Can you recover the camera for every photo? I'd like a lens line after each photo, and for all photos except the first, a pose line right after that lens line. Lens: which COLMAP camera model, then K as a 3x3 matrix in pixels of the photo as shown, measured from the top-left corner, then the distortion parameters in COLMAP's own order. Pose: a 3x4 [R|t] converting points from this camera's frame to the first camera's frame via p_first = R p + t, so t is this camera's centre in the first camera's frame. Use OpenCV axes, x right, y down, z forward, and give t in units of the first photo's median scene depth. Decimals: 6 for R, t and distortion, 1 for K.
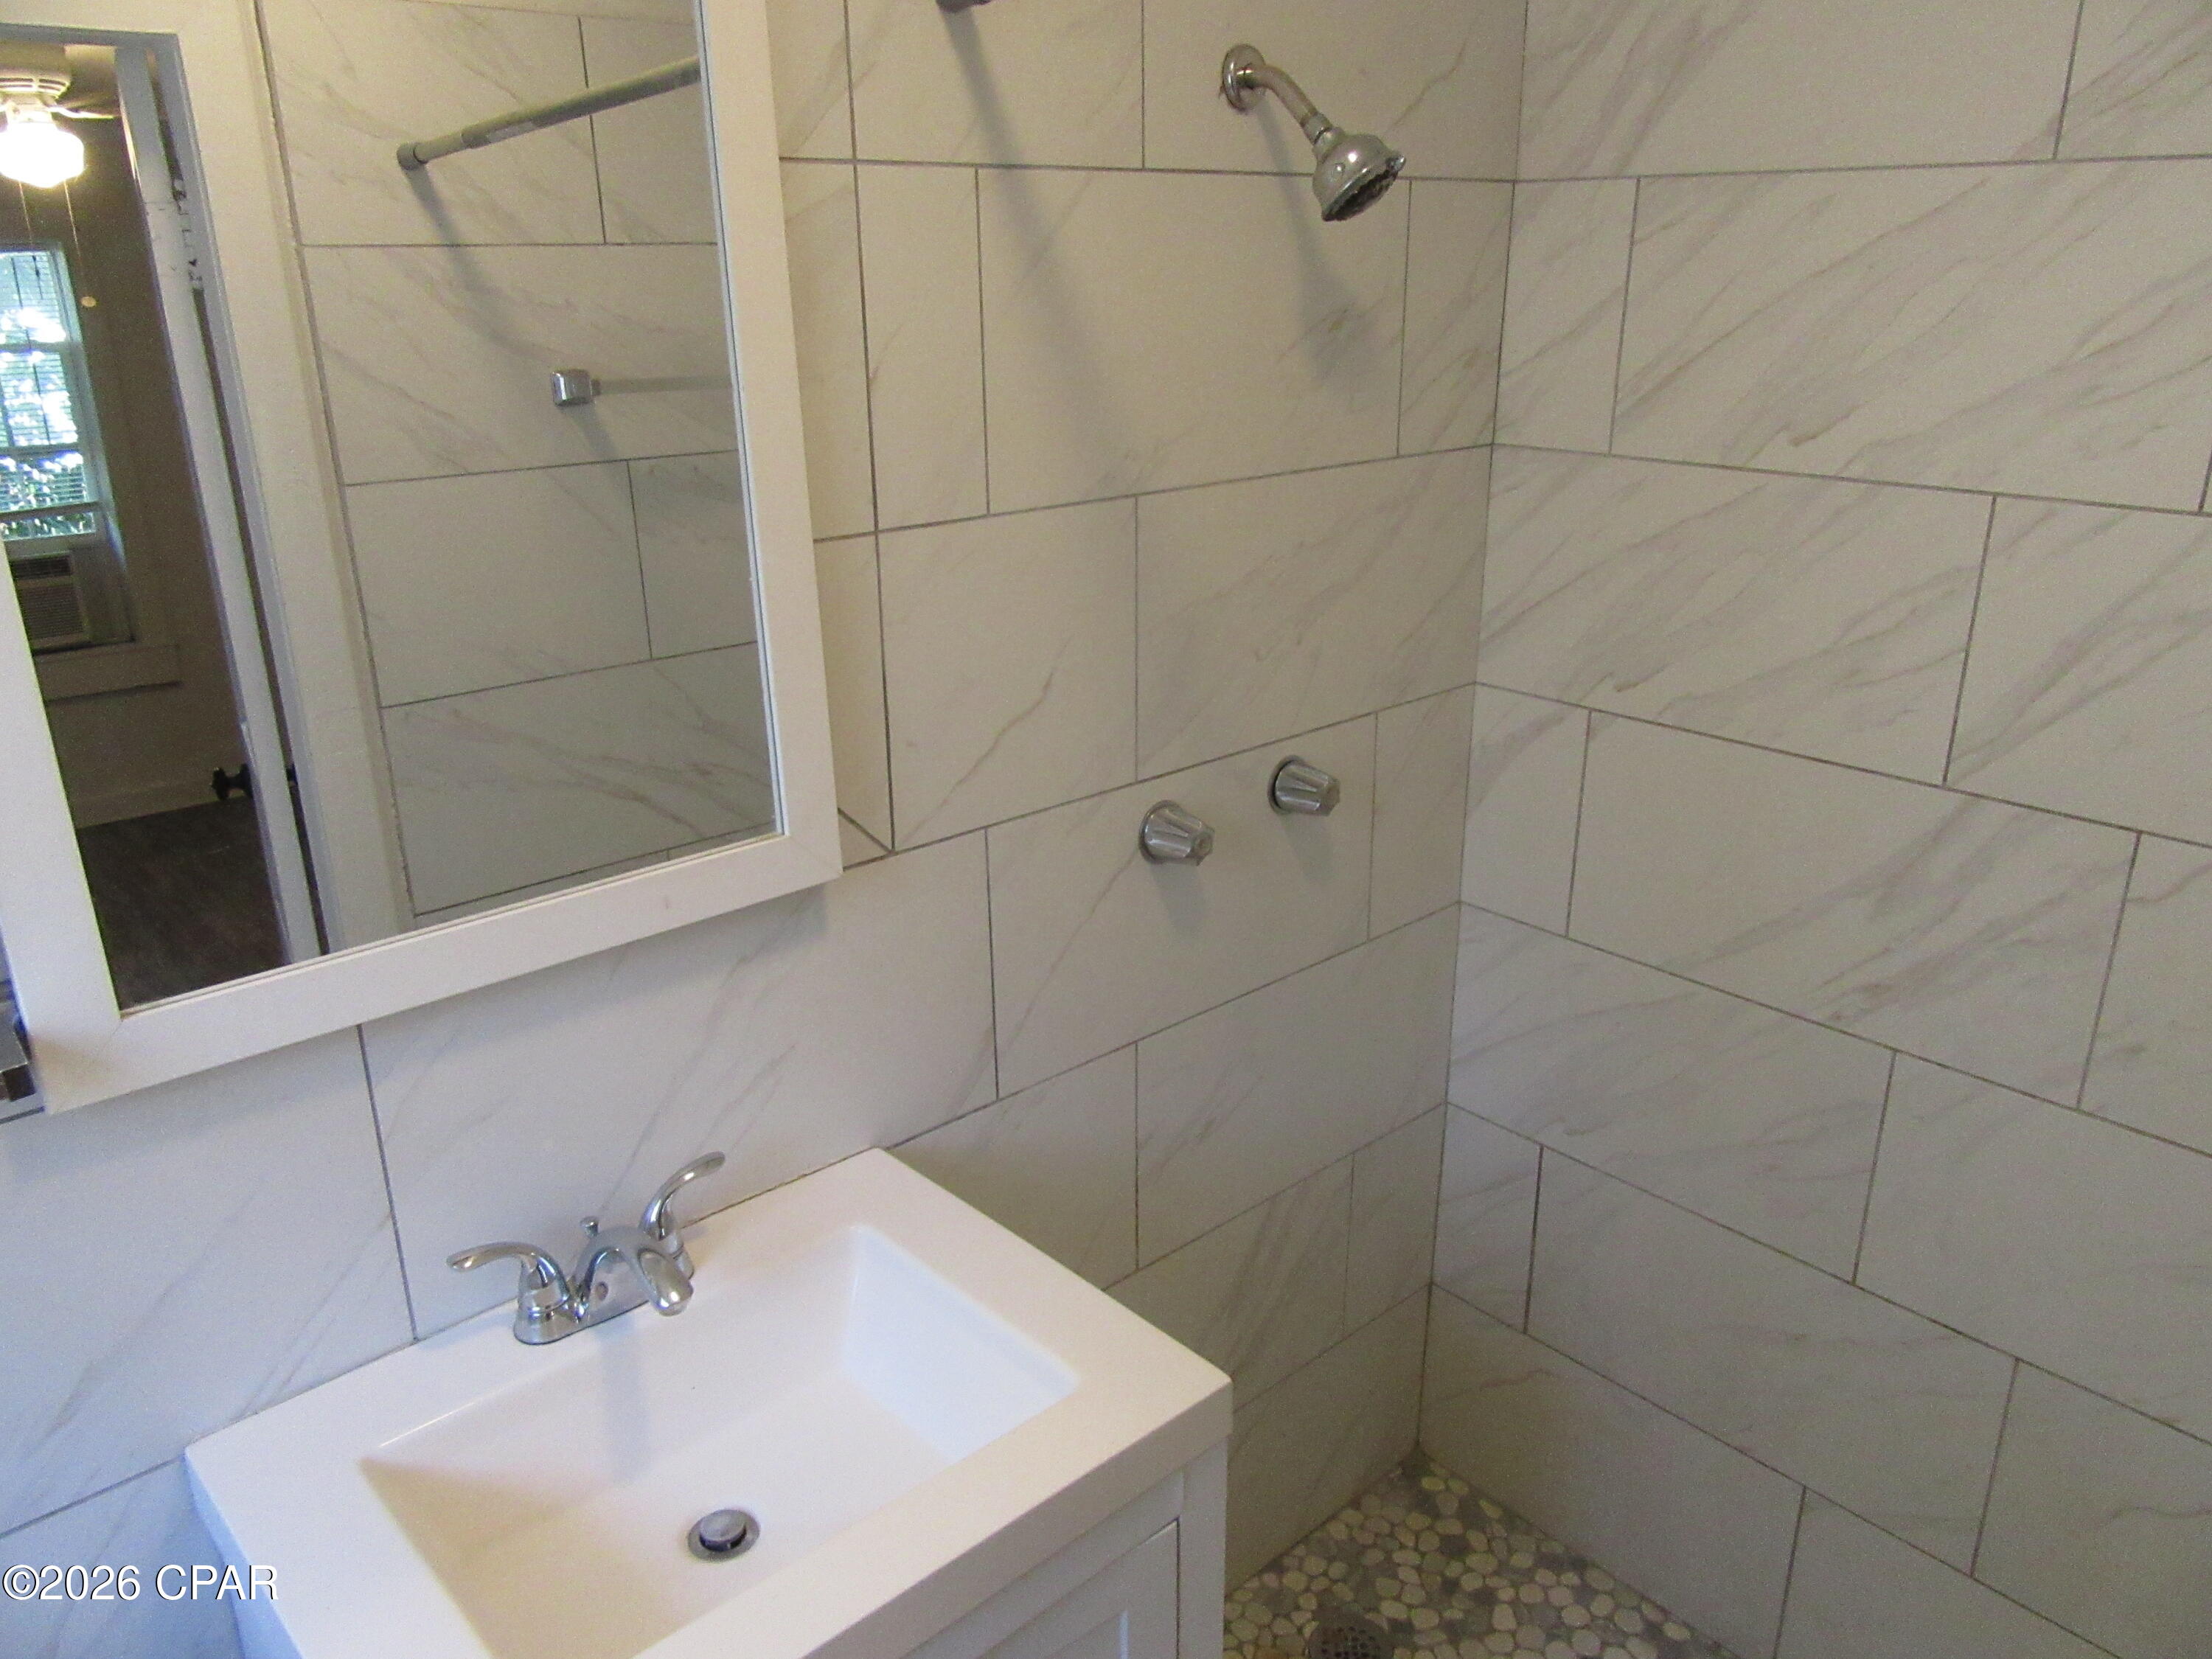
lens RADIAL K [[1654.2, 0, 1106.0], [0, 1654.2, 829.5], [0, 0, 1]] dist [-0.002325, 0.017514]
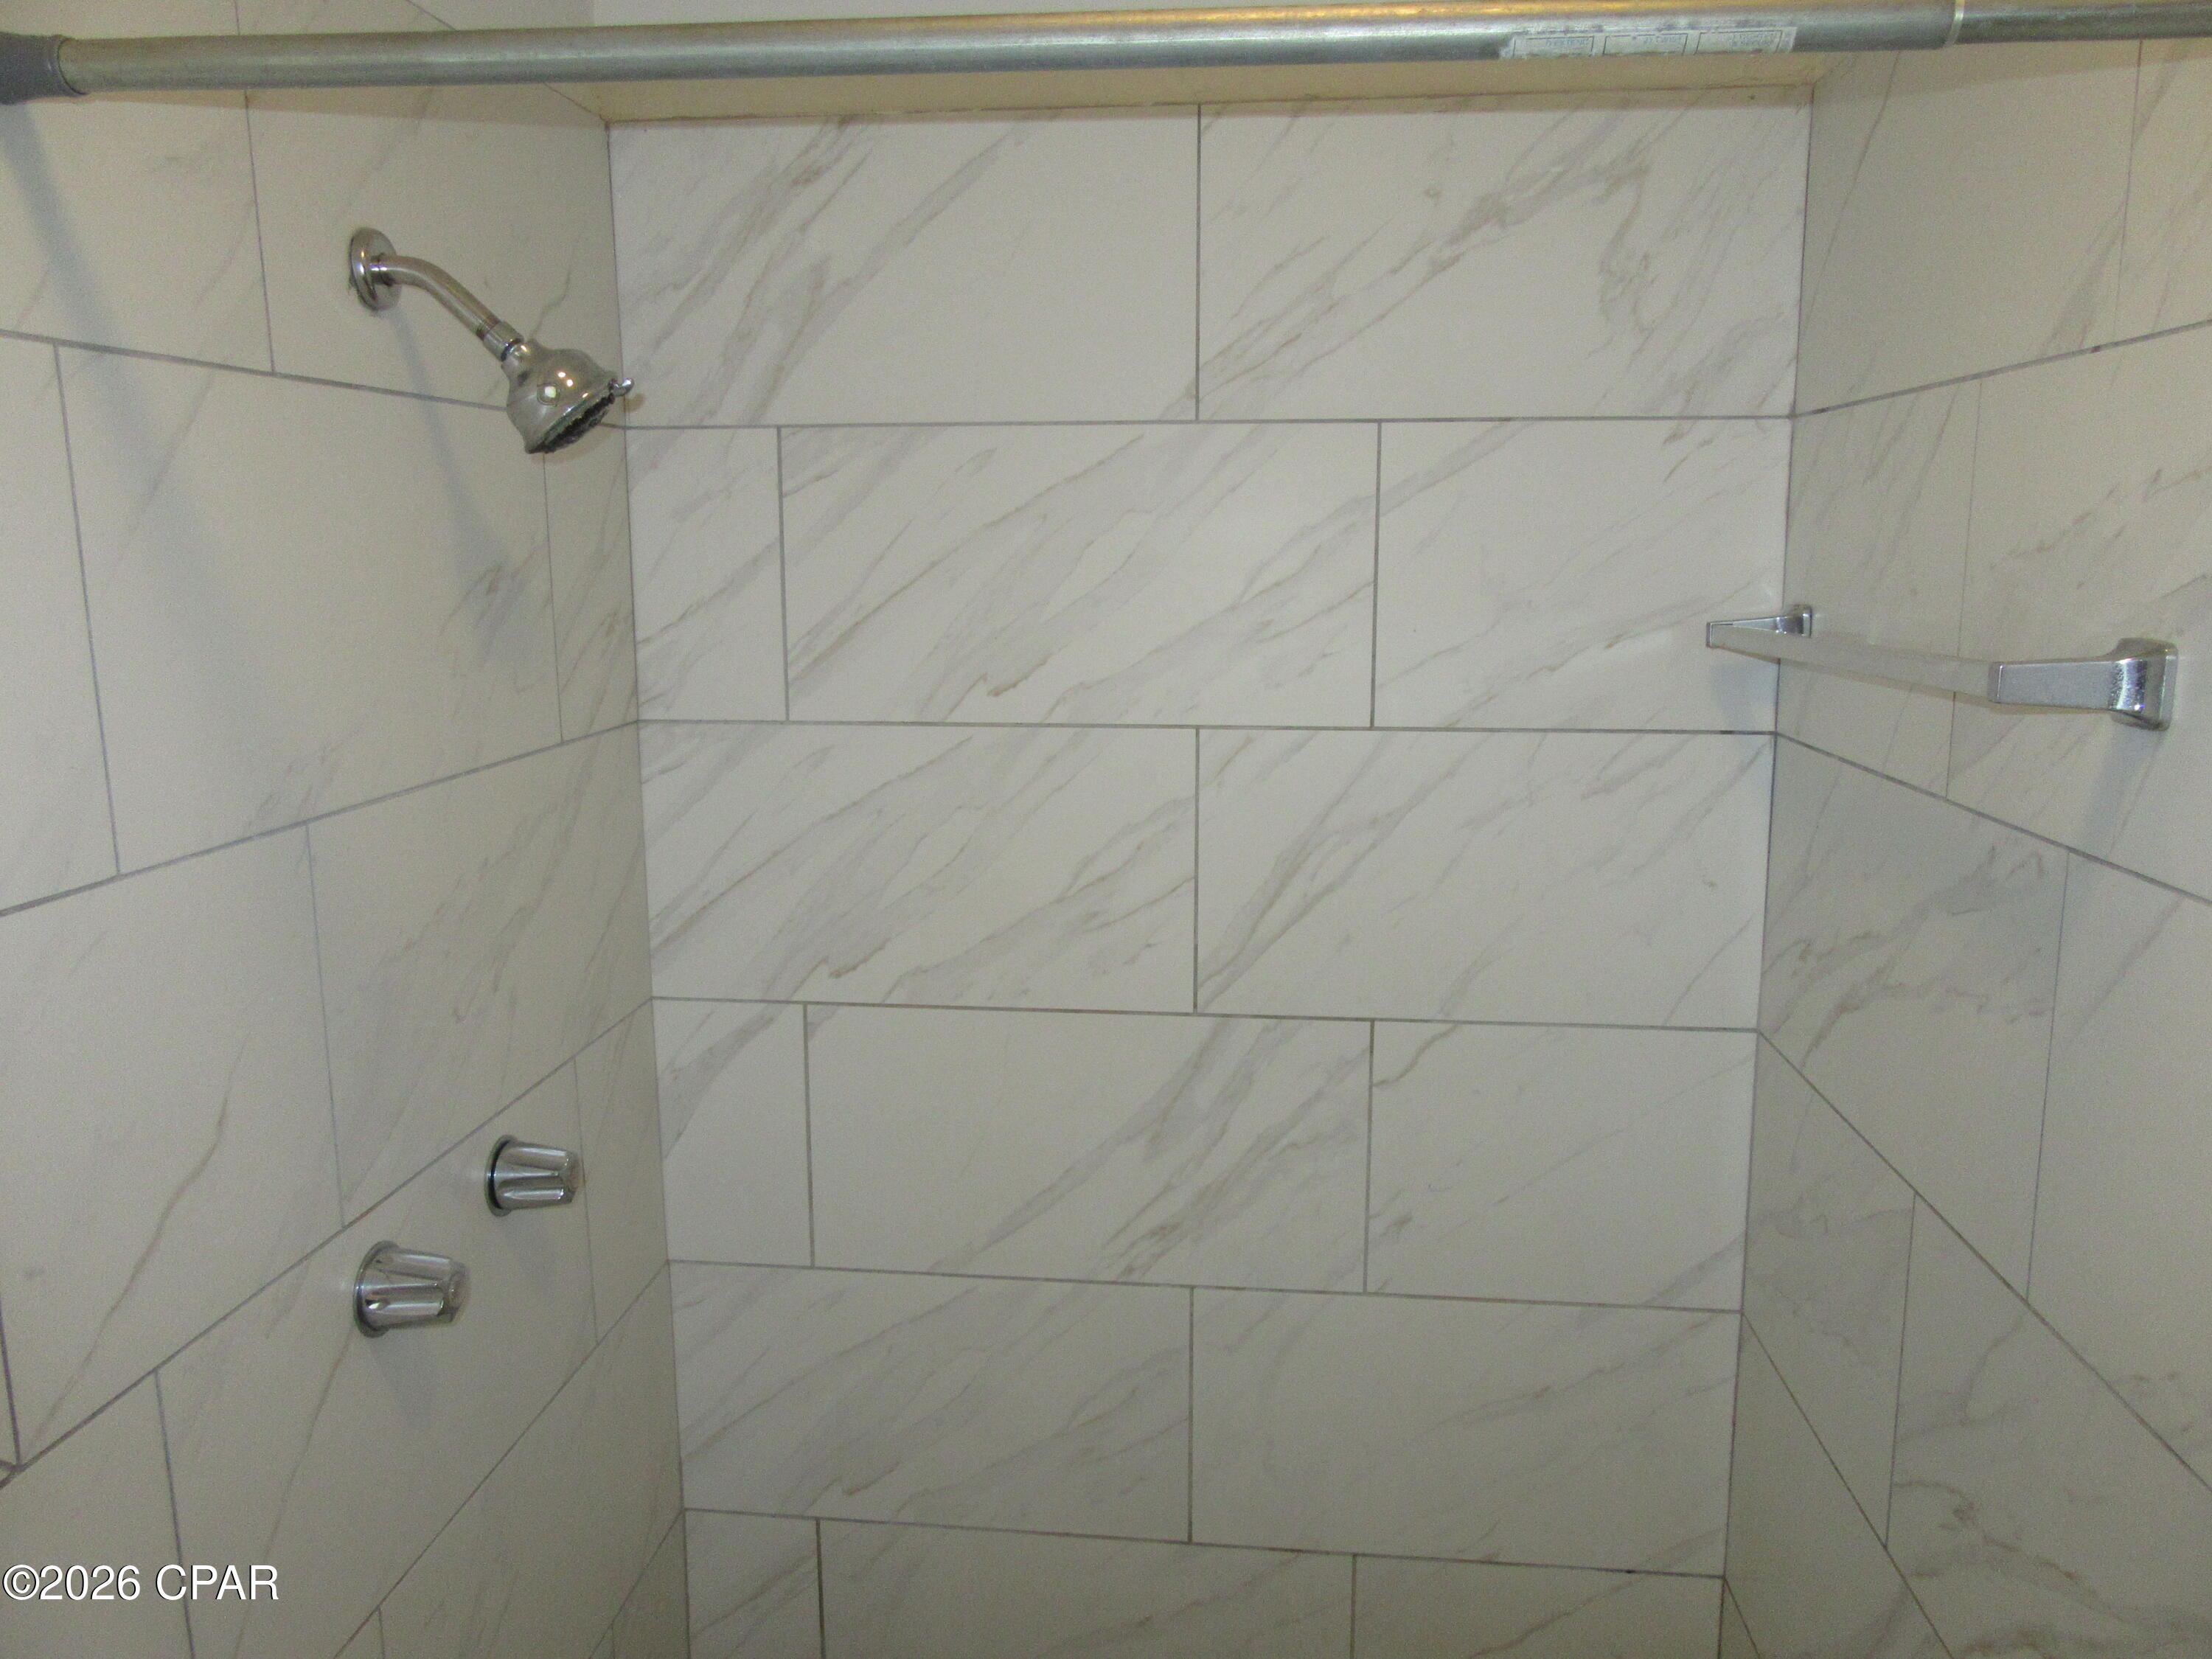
lens RADIAL K [[1654.2, 0, 1106.0], [0, 1654.2, 829.5], [0, 0, 1]] dist [-0.002325, 0.017514]
pose [[0.747910, -0.116103, 0.653568, -0.172493], [0.222721, 0.971401, -0.082307, -0.061542], [-0.625321, 0.207122, 0.752379, 0.245725]]
